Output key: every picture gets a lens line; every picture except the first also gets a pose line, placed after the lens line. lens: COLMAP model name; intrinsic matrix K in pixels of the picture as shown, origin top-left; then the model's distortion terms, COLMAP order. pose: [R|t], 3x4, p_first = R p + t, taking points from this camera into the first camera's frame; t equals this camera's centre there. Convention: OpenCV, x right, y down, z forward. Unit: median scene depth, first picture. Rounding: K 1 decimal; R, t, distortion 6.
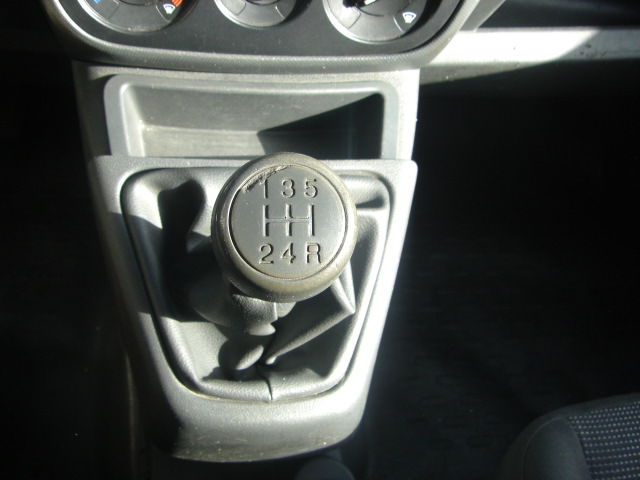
lens RADIAL K [[721.9, 0, 320.0], [0, 721.9, 240.0], [0, 0, 1]] dist [-0.152827, 0.036543]
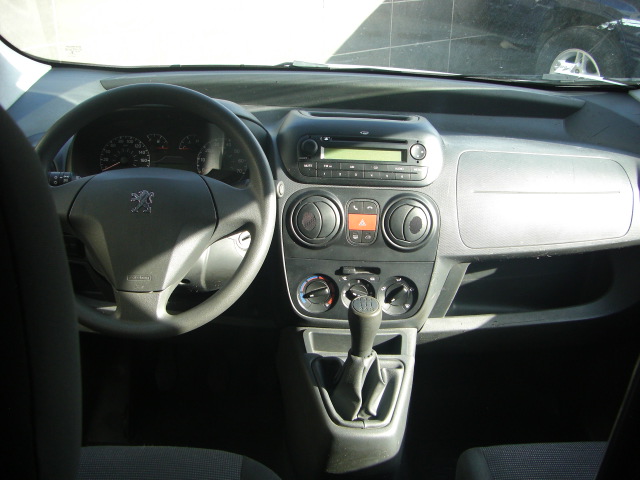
lens RADIAL K [[721.9, 0, 320.0], [0, 721.9, 240.0], [0, 0, 1]] dist [-0.152827, 0.036543]
pose [[0.994712, -0.052230, -0.088433, 0.043057], [0.002991, 0.875404, -0.483383, 0.873366], [0.102662, 0.480563, 0.870931, -1.736509]]
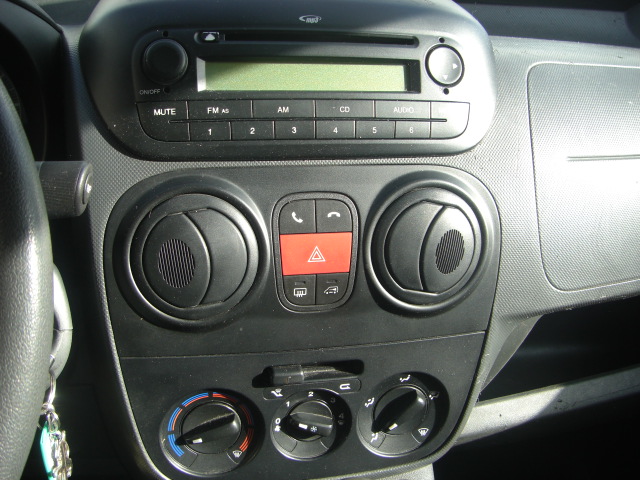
lens RADIAL K [[721.9, 0, 320.0], [0, 721.9, 240.0], [0, 0, 1]] dist [-0.152827, 0.036543]
pose [[0.991953, -0.107400, 0.067045, -0.104583], [0.125156, 0.911781, -0.391141, -0.151262], [-0.019122, 0.396384, 0.917886, -0.291605]]
